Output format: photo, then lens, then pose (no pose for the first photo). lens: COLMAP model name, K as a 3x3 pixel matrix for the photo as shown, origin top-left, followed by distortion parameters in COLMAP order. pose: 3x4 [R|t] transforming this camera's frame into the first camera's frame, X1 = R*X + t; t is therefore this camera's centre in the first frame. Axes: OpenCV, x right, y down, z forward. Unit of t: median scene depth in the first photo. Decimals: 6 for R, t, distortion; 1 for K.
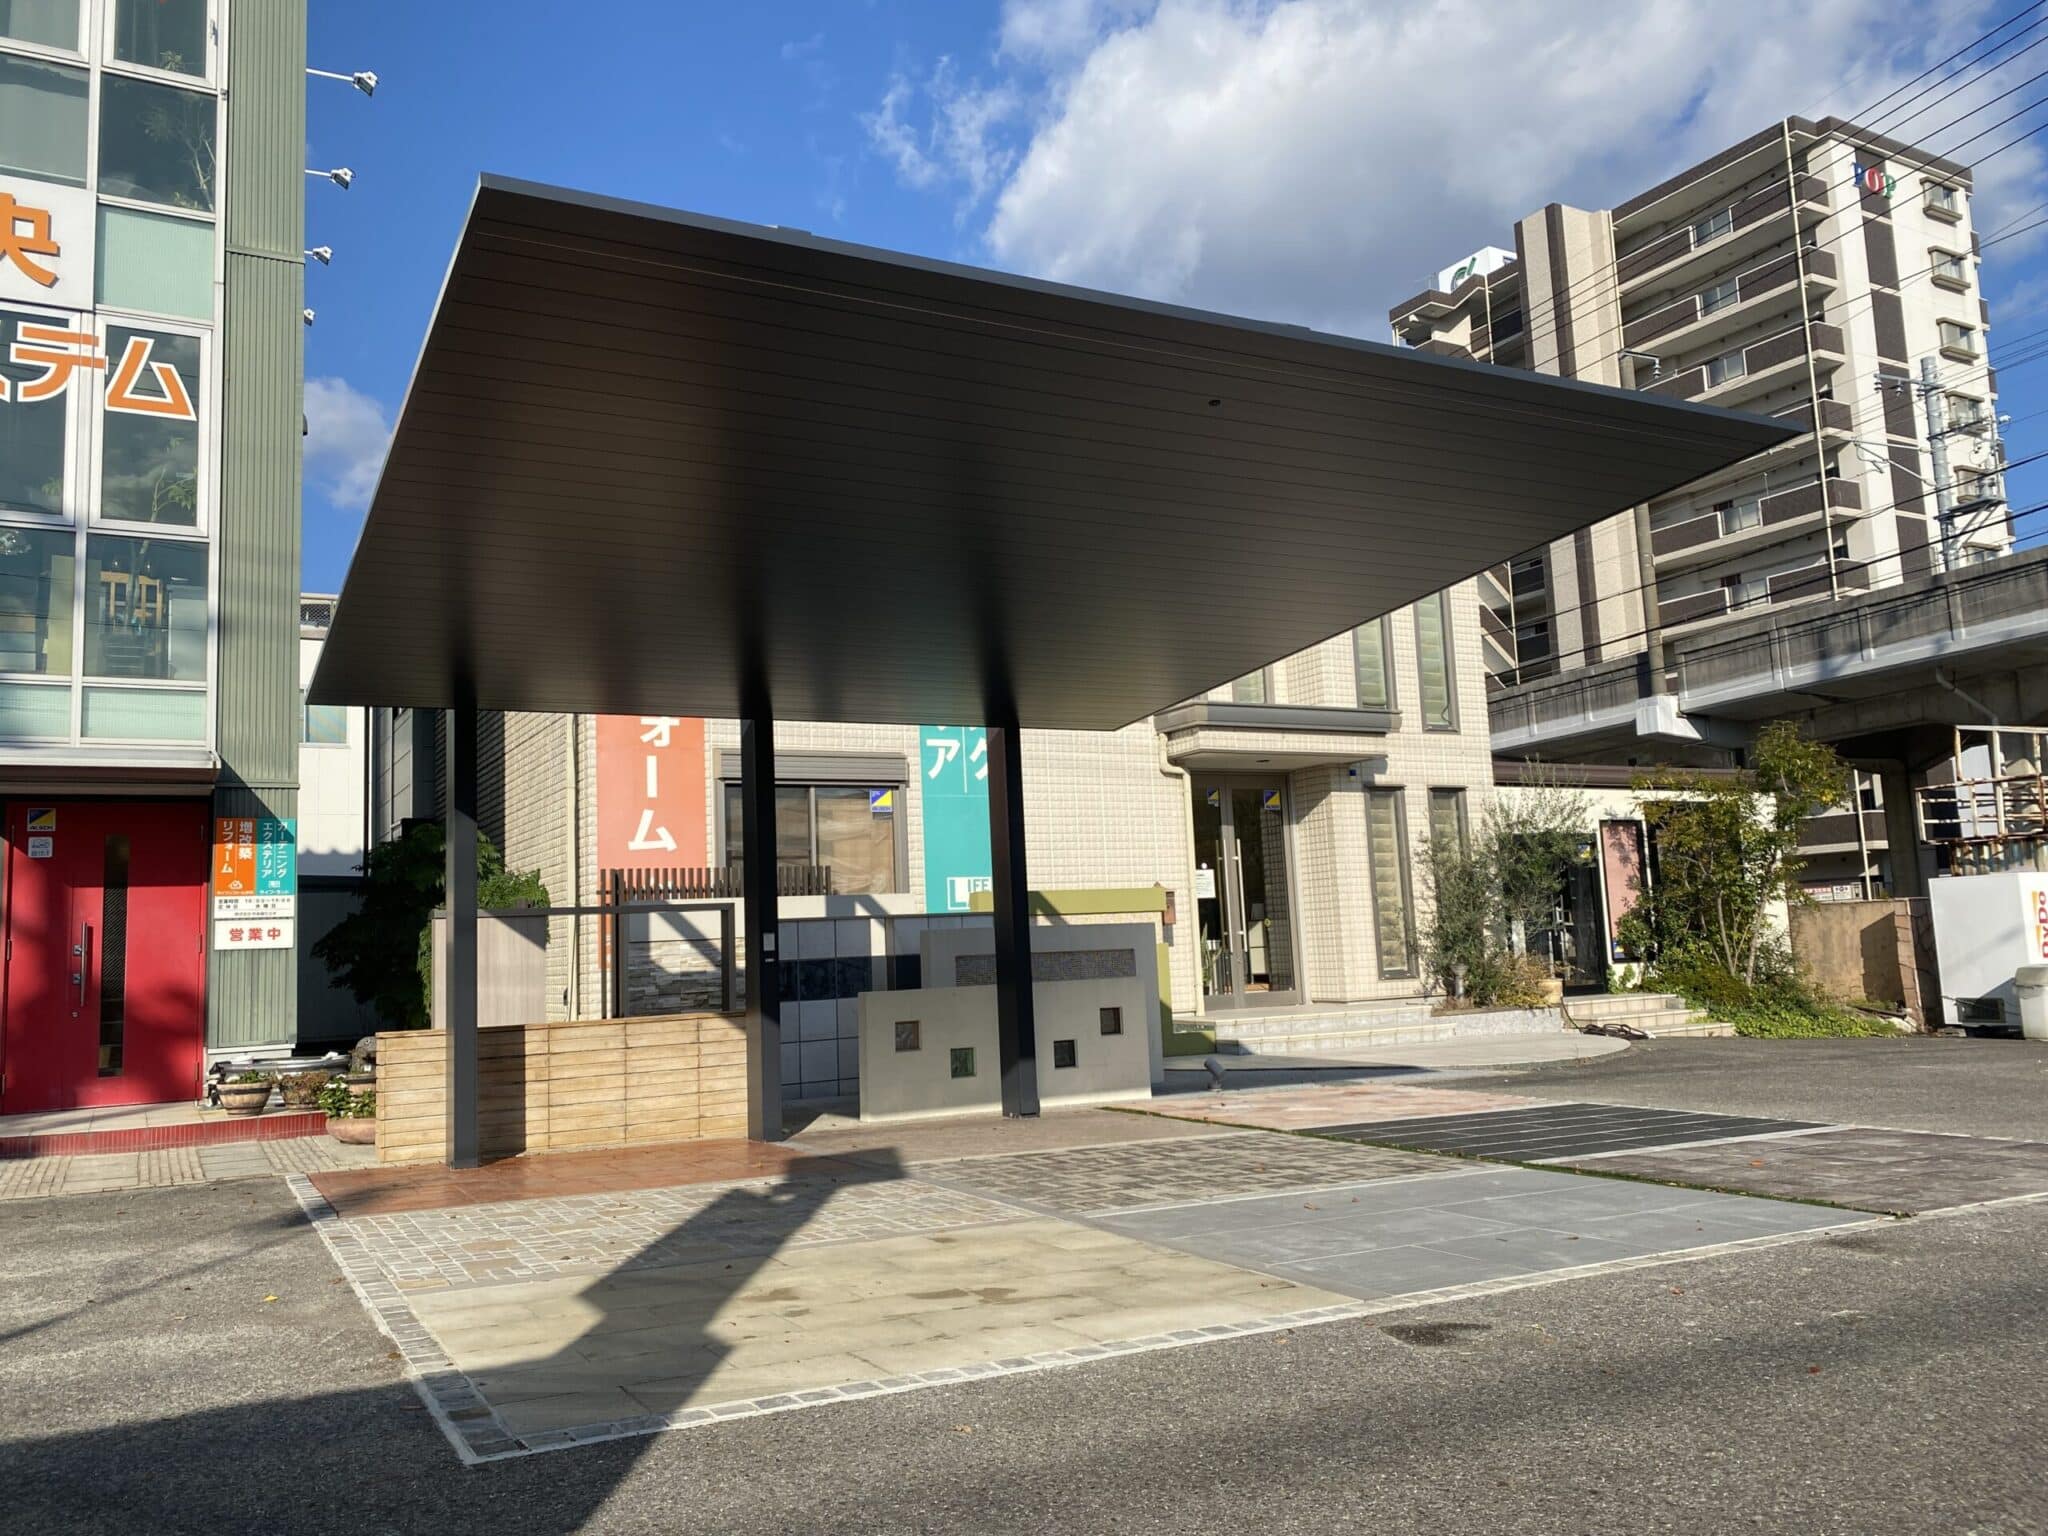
lens RADIAL K [[1533.4, 0, 1024.0], [0, 1533.4, 768.0], [0, 0, 1]] dist [0.055292, -0.068790]
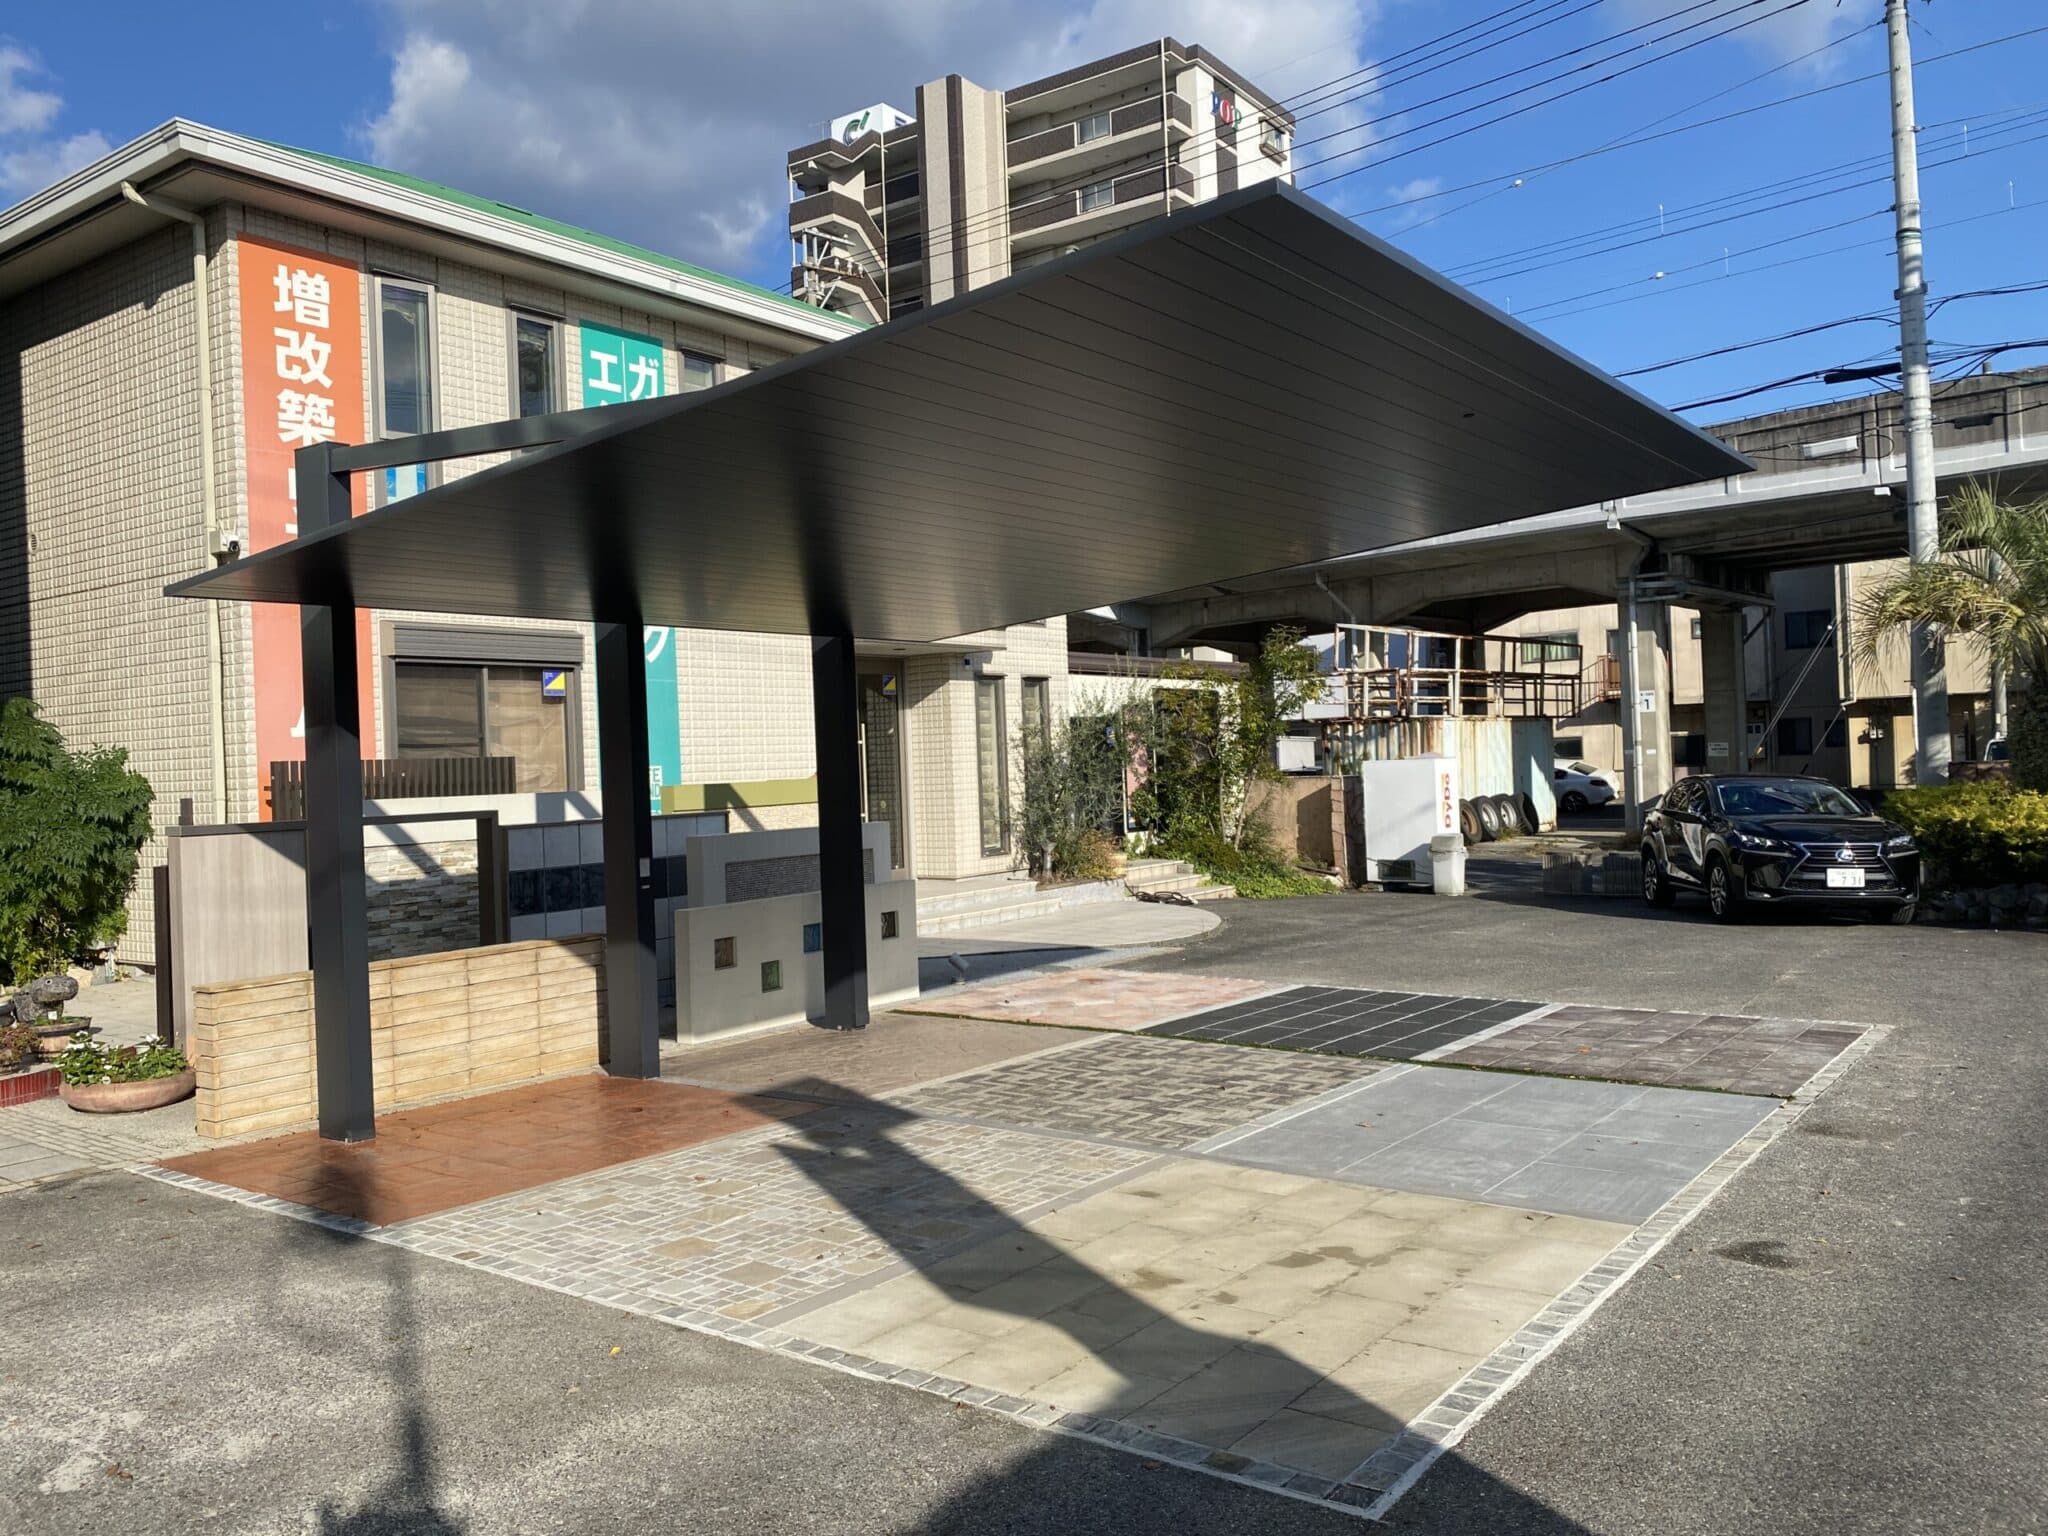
lens RADIAL K [[1527.6, 0, 1024.0], [0, 1527.6, 768.0], [0, 0, 1]] dist [0.068684, -0.133822]
pose [[0.907765, 0.010037, 0.419358, -0.188048], [-0.054481, 0.994067, 0.094141, -0.025468], [-0.415926, -0.108305, 0.902926, 0.038243]]
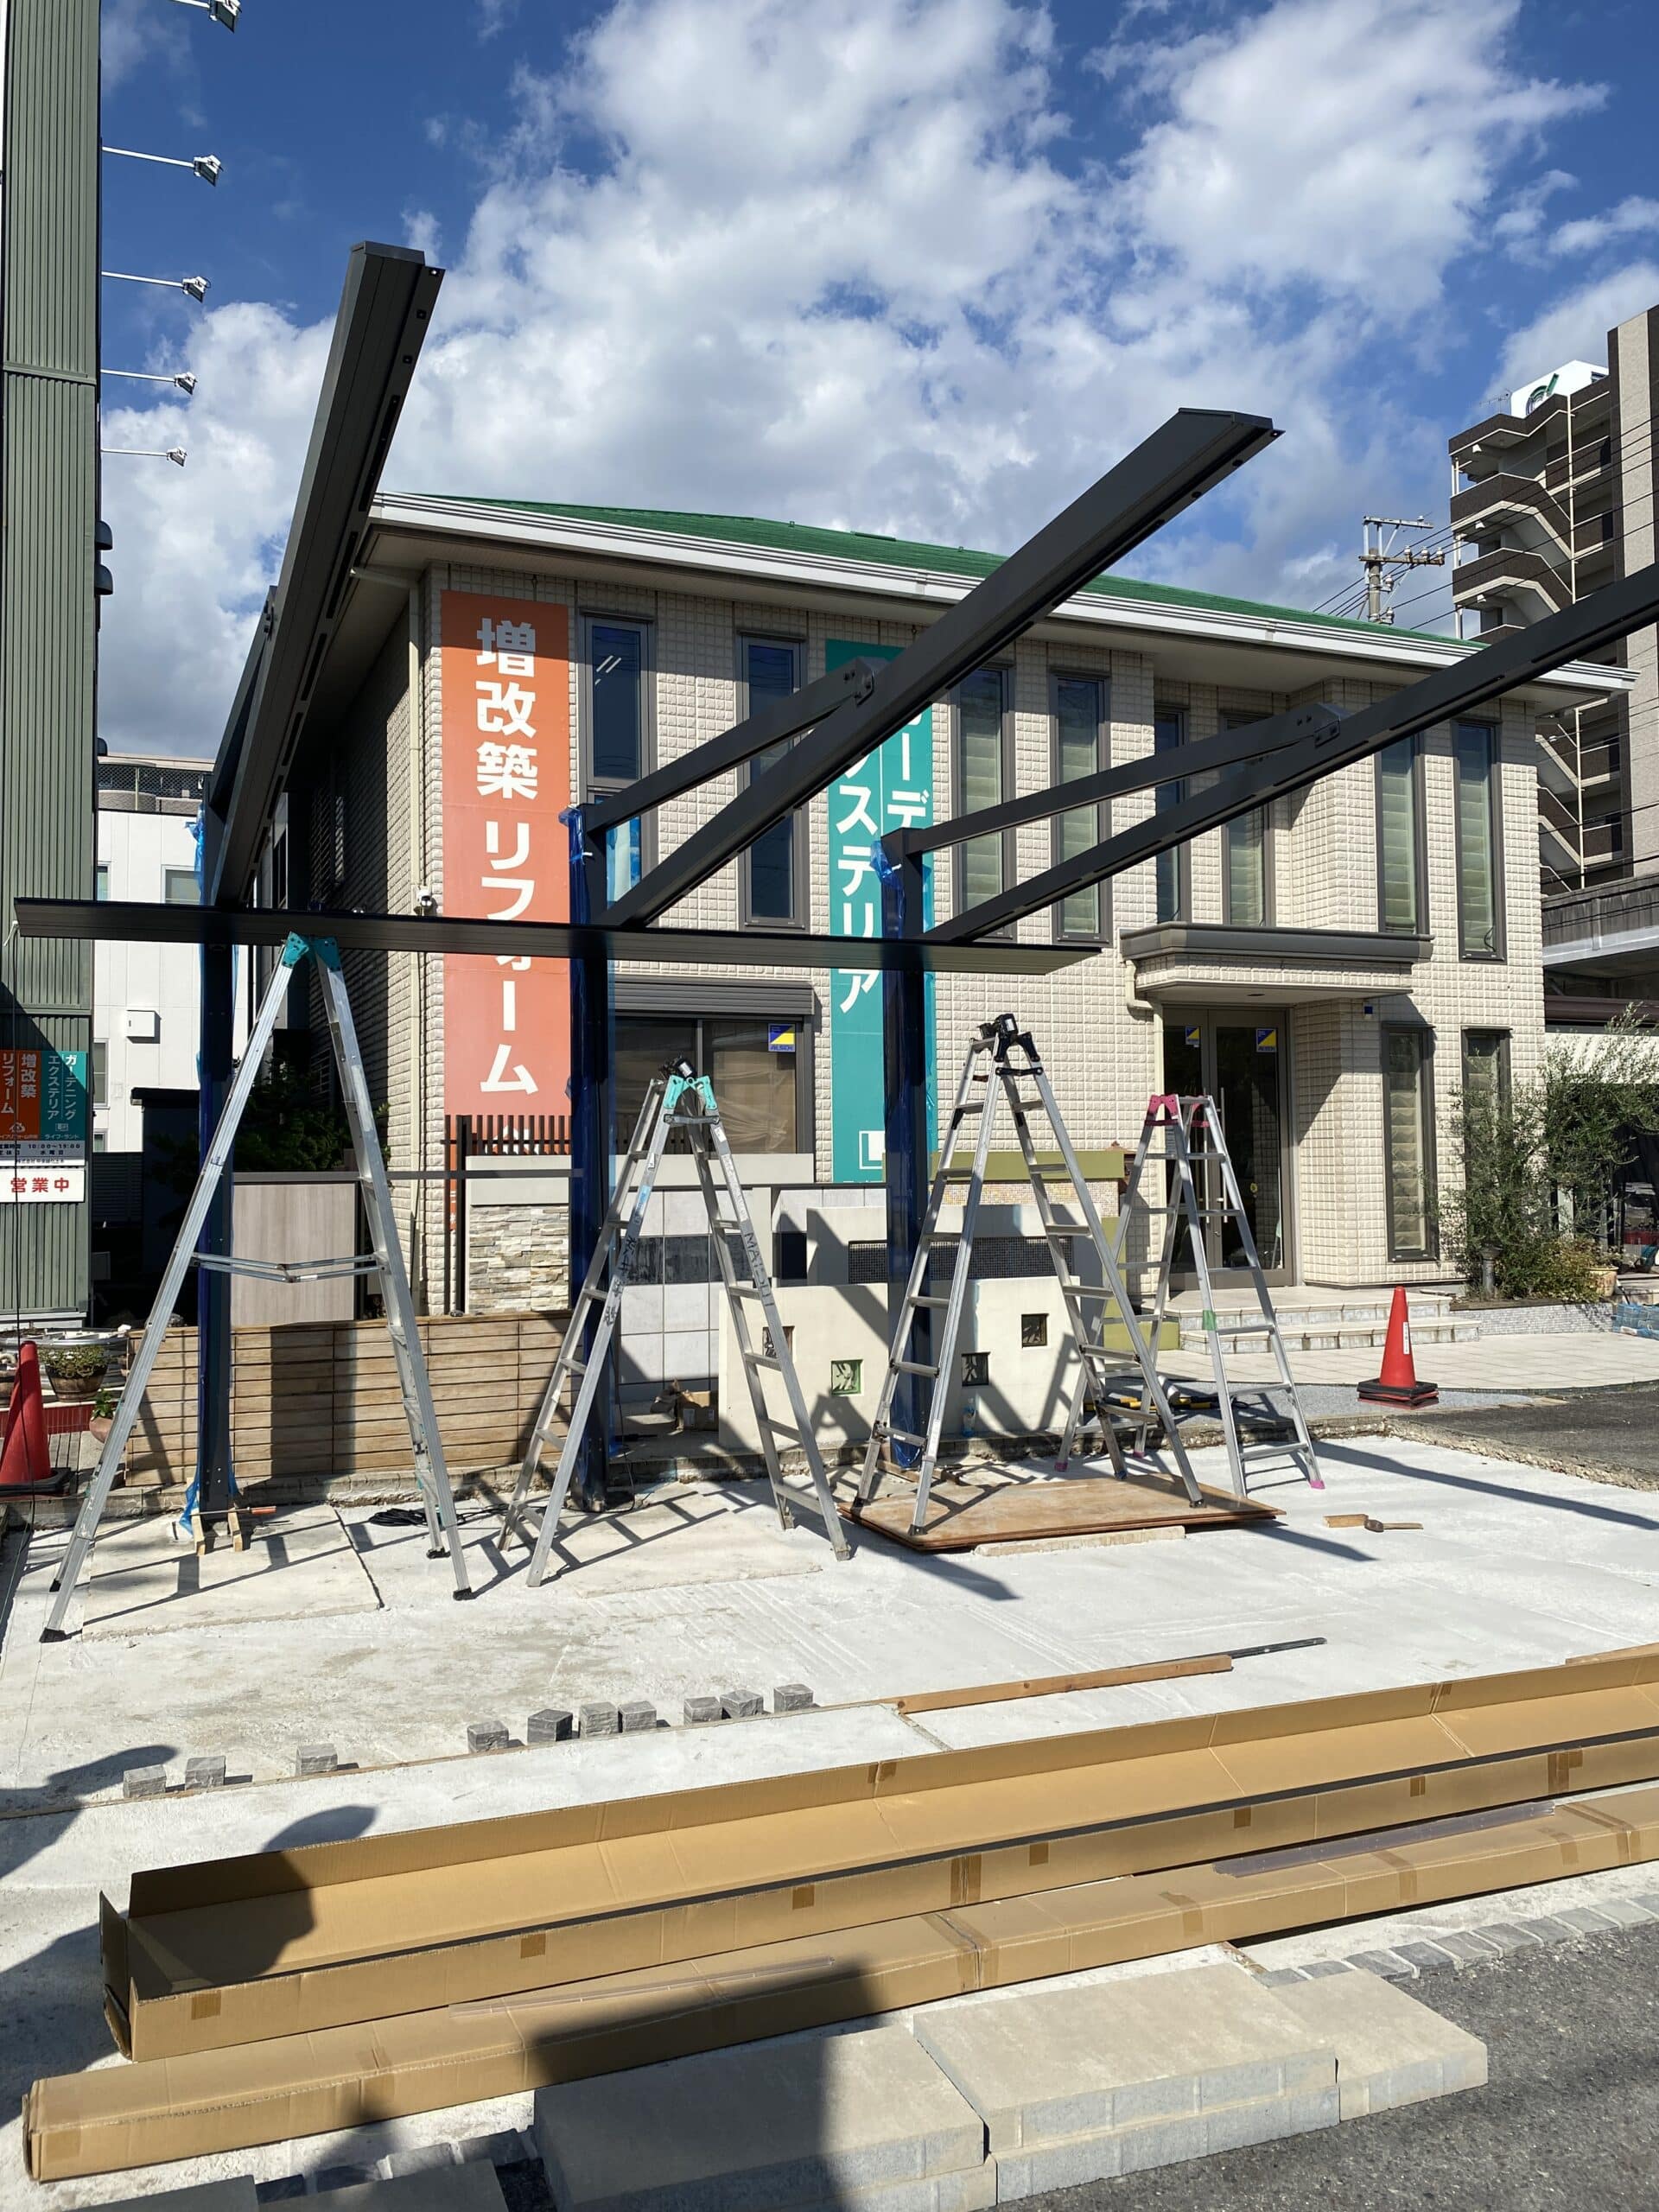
lens RADIAL K [[1647.4, 0, 813.8], [0, 1647.4, 1090.3], [0, 0, 1]] dist [0.101630, -0.133118]
pose [[0.993135, 0.030365, -0.112960, 0.022667], [-0.021458, 0.996624, 0.079250, -0.018416], [0.114985, -0.076282, 0.990434, 0.086014]]
